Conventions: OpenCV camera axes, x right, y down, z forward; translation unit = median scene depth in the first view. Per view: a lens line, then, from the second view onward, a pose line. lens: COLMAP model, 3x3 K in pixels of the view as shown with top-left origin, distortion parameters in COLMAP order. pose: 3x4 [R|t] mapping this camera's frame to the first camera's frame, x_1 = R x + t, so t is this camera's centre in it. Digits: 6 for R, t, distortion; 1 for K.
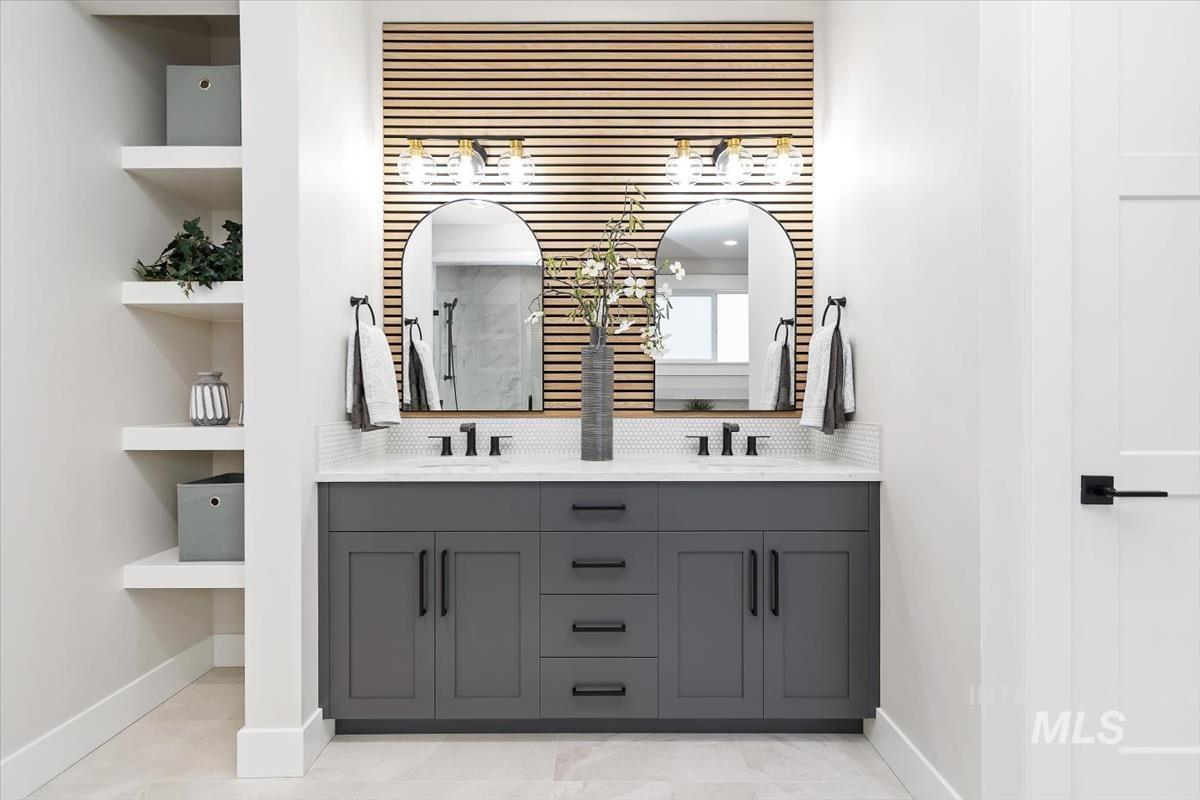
lens RADIAL K [[568.6, 0, 601.8], [0, 568.6, 393.2], [0, 0, 1]] dist [0.025536, -0.000060]
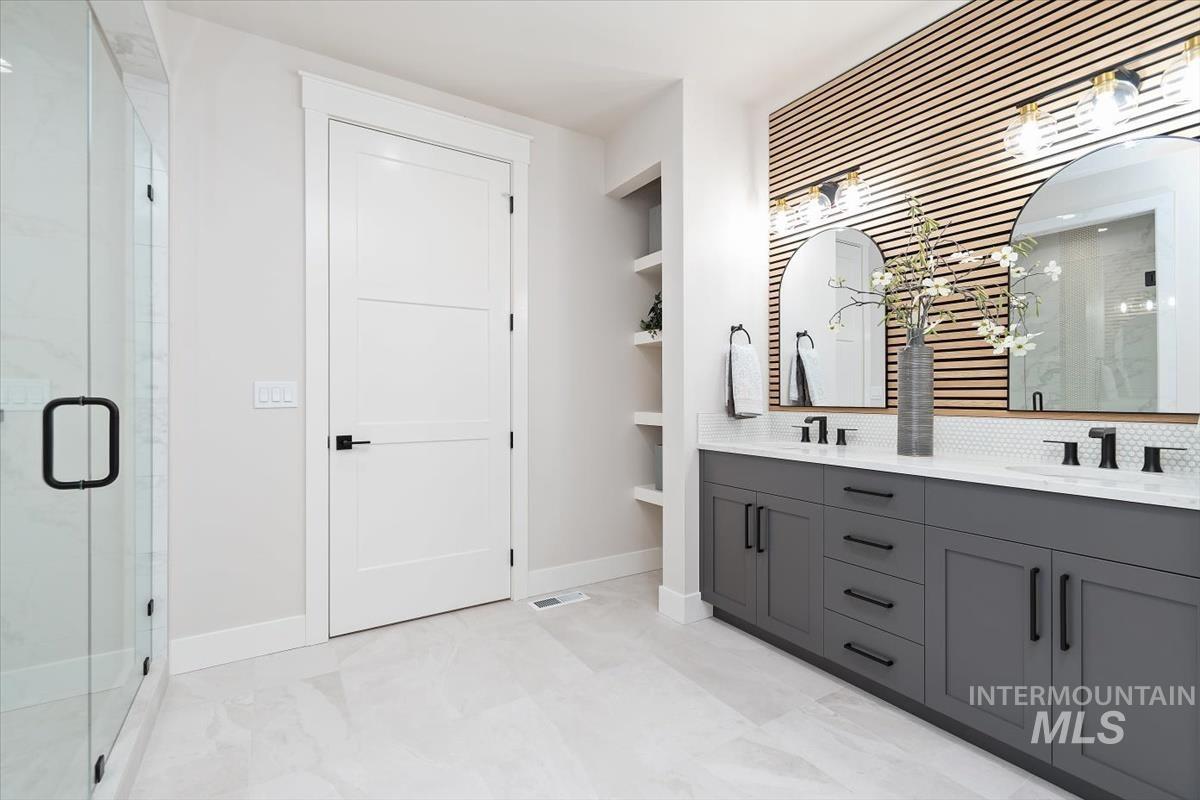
lens RADIAL K [[533.1, 0, 598.6], [0, 533.1, 399.1], [0, 0, 1]] dist [0.000727, -0.000362]
pose [[0.526636, 0.006079, -0.850069, 0.480129], [0.006674, 0.999914, 0.011285, -0.000677], [0.850065, -0.011617, 0.526550, 0.000269]]
